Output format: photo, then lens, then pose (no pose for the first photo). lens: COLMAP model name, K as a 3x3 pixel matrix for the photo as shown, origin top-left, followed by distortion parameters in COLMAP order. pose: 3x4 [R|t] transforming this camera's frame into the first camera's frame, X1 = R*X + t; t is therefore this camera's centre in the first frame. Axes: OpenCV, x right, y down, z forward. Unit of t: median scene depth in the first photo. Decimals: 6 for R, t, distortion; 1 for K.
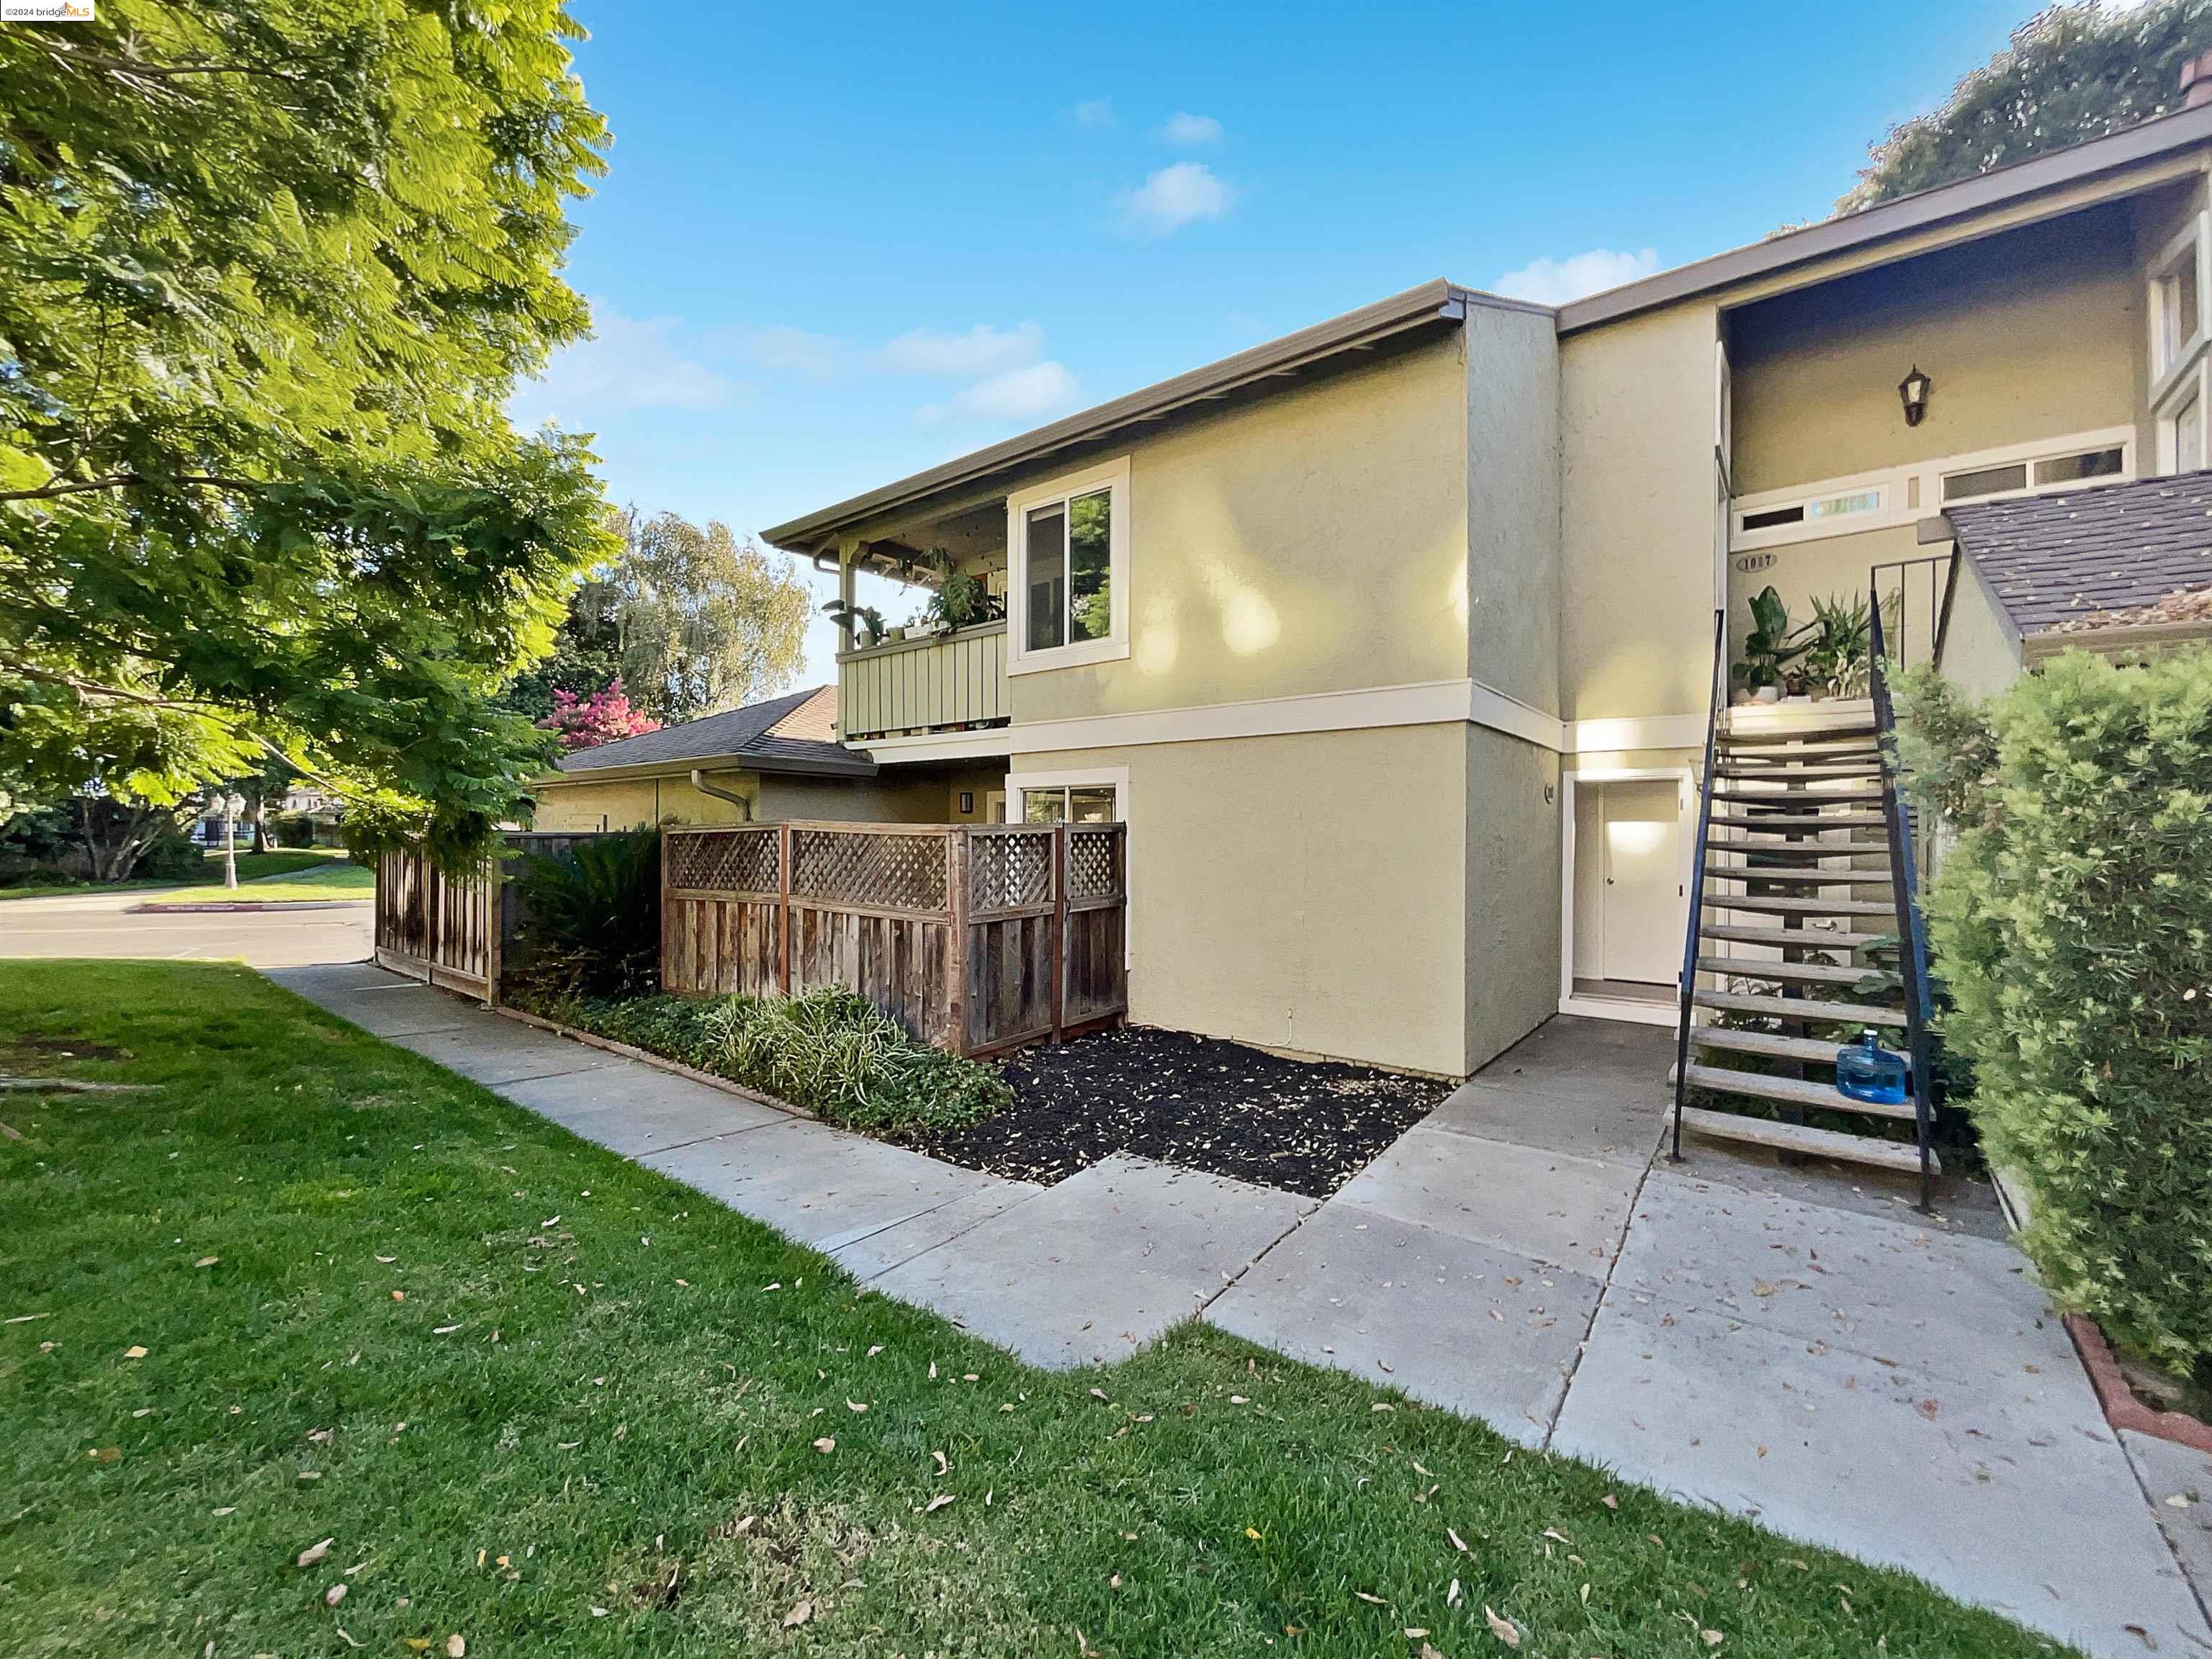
lens RADIAL K [[898.6, 0, 1106.0], [0, 898.6, 829.5], [0, 0, 1]] dist [0.002430, 0.000839]
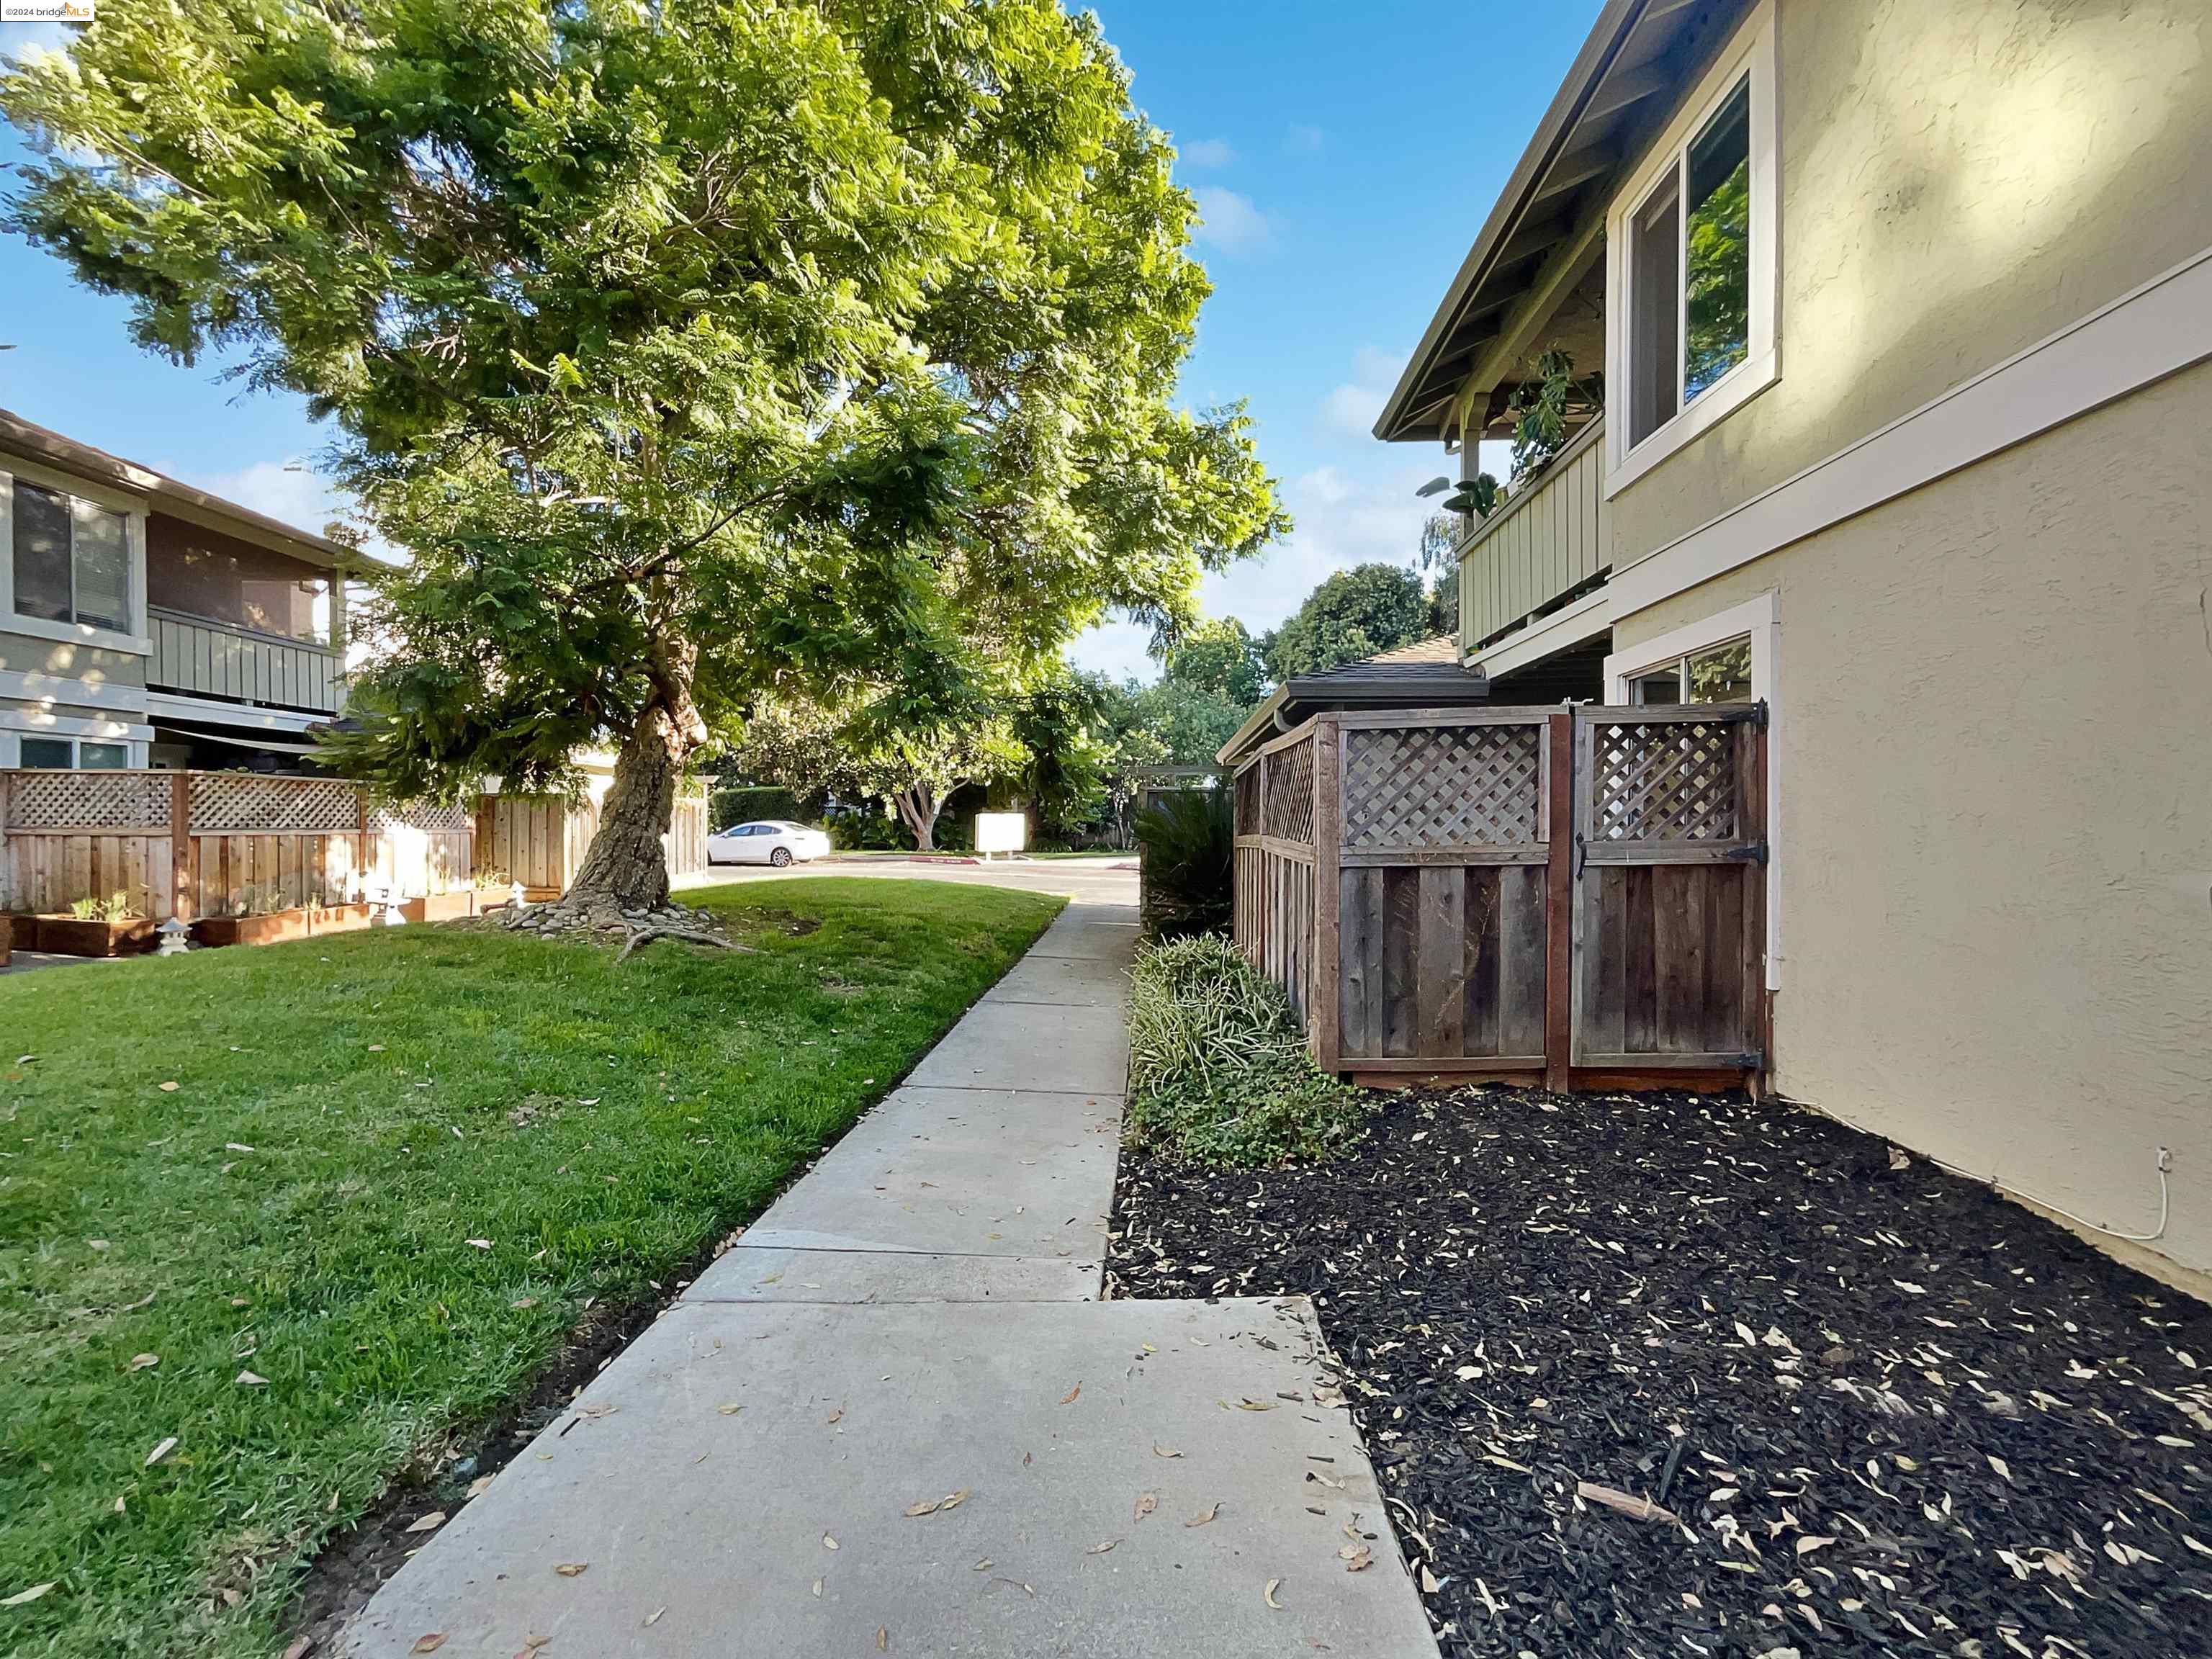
lens RADIAL K [[898.6, 0, 1106.0], [0, 898.6, 829.5], [0, 0, 1]] dist [0.002430, 0.000839]
pose [[0.576982, -0.002991, -0.816752, 0.249529], [0.006176, 0.999981, 0.000702, 0.068906], [0.816734, -0.005449, 0.576989, 0.436399]]
